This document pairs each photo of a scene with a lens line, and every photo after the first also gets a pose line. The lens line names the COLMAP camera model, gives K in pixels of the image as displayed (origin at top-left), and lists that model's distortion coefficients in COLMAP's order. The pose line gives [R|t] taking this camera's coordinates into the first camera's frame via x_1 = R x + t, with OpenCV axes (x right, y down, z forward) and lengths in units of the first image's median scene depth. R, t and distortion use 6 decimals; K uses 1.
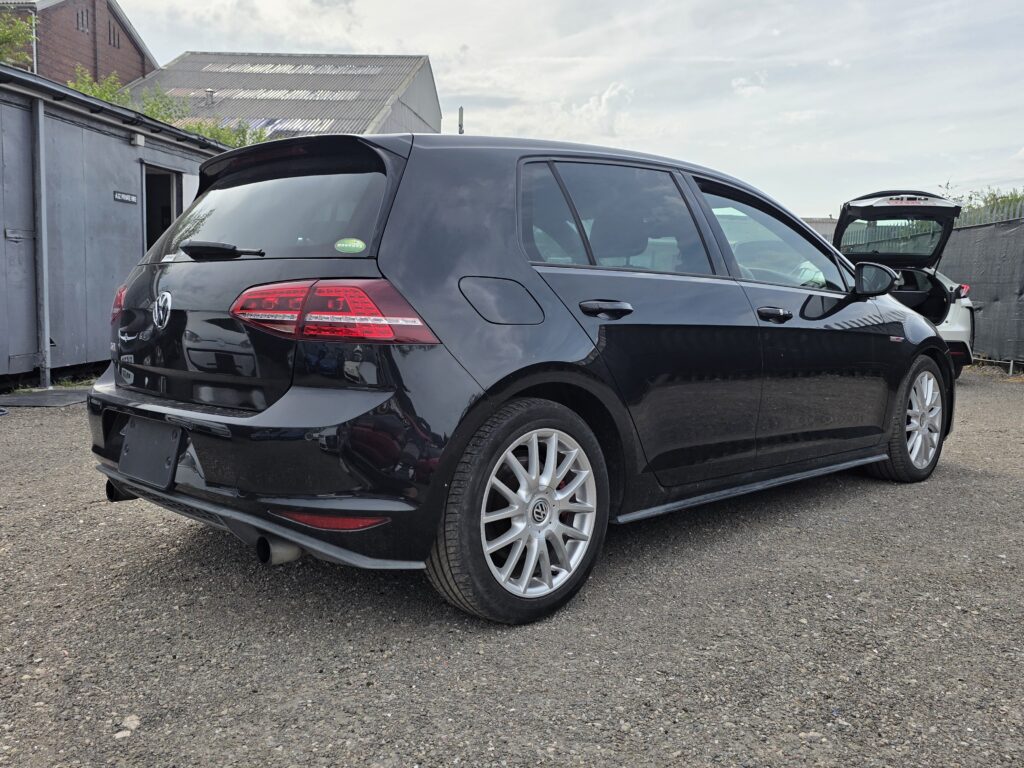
lens RADIAL K [[872.7, 0, 511.9], [0, 872.7, 383.5], [0, 0, 1]] dist [0.045346, -0.029377]
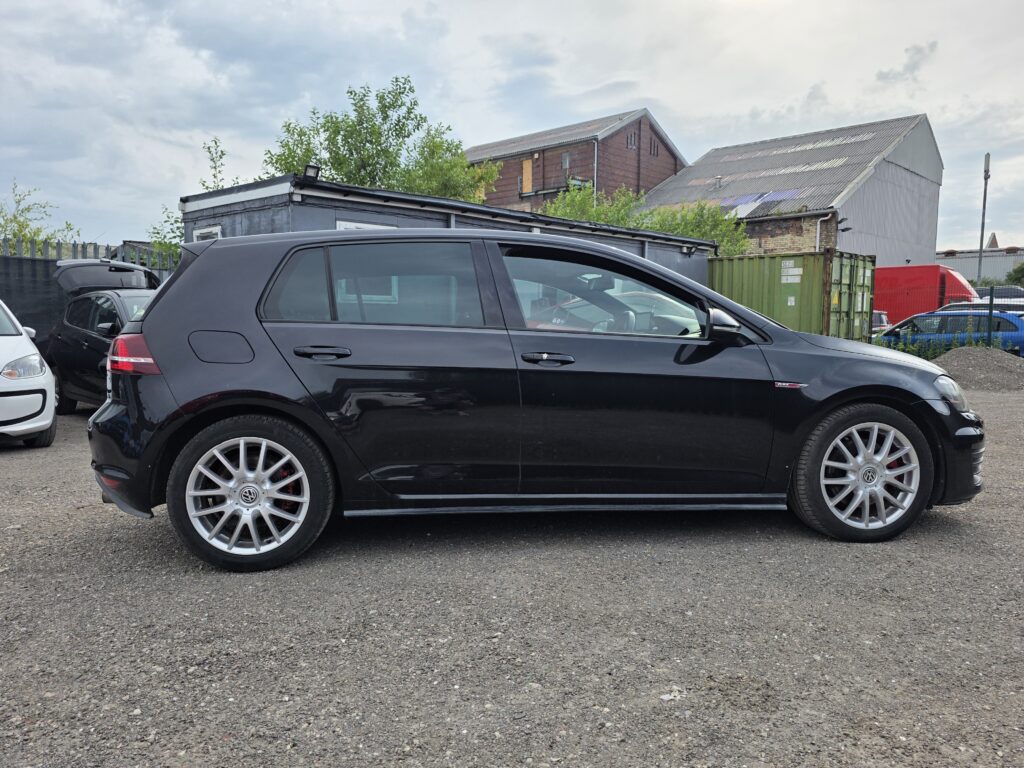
lens RADIAL K [[712.0, 0, 512.1], [0, 712.0, 385.4], [0, 0, 1]] dist [0.026247, -0.009743]
pose [[0.801044, 0.031664, -0.597767, 0.277890], [-0.051962, 0.998509, -0.016741, -0.009048], [0.596346, 0.044472, 0.801495, 0.081870]]
